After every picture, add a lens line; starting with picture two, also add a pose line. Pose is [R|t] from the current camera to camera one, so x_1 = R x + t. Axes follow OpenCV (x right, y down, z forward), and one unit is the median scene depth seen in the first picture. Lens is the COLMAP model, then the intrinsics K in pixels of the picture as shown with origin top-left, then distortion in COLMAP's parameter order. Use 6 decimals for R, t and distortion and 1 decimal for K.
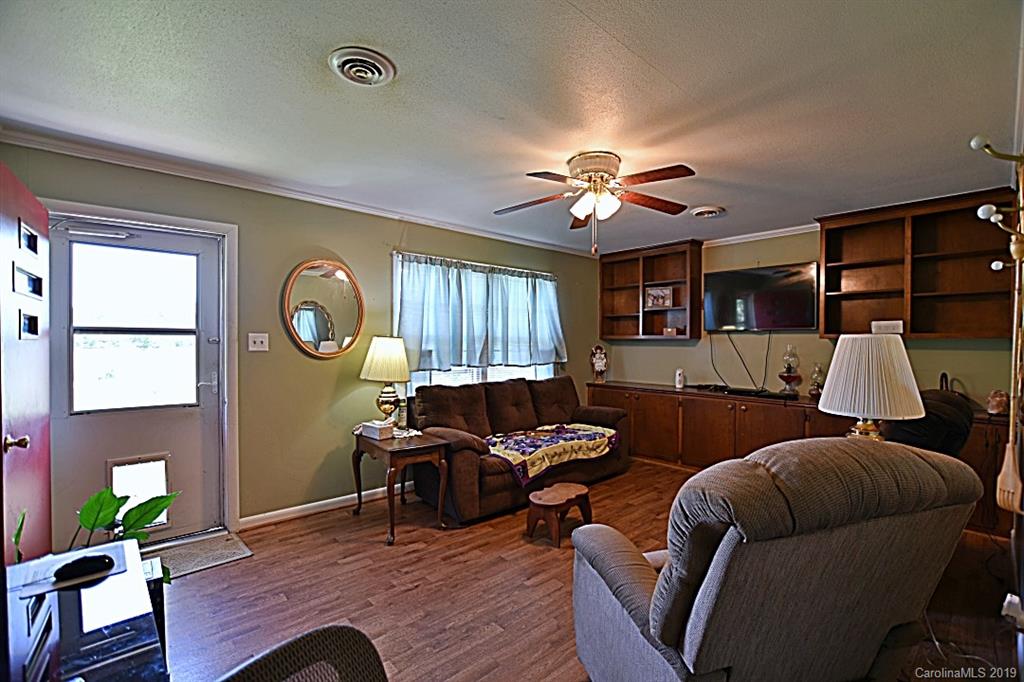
lens RADIAL K [[448.3, 0, 518.9], [0, 448.3, 343.9], [0, 0, 1]] dist [-0.023907, 0.000220]
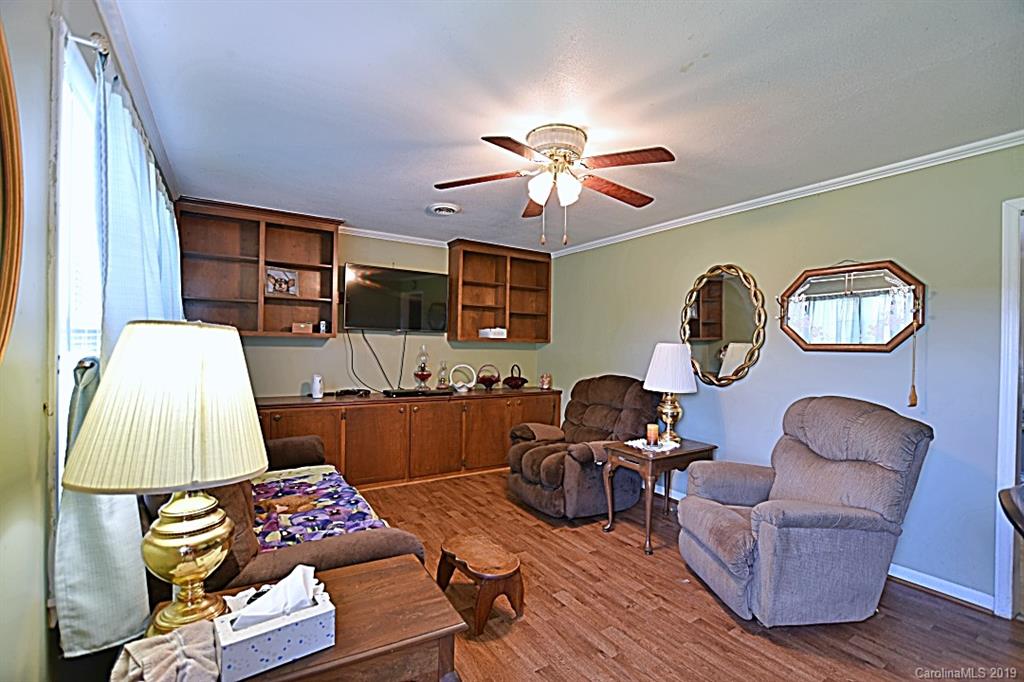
lens RADIAL K [[448.3, 0, 517.3], [0, 448.3, 346.6], [0, 0, 1]] dist [-0.023907, 0.000220]
pose [[0.189931, 0.001403, 0.981797, -0.404683], [-0.011797, 0.999930, 0.000854, 0.000488], [-0.981727, -0.011744, 0.189934, 0.536259]]
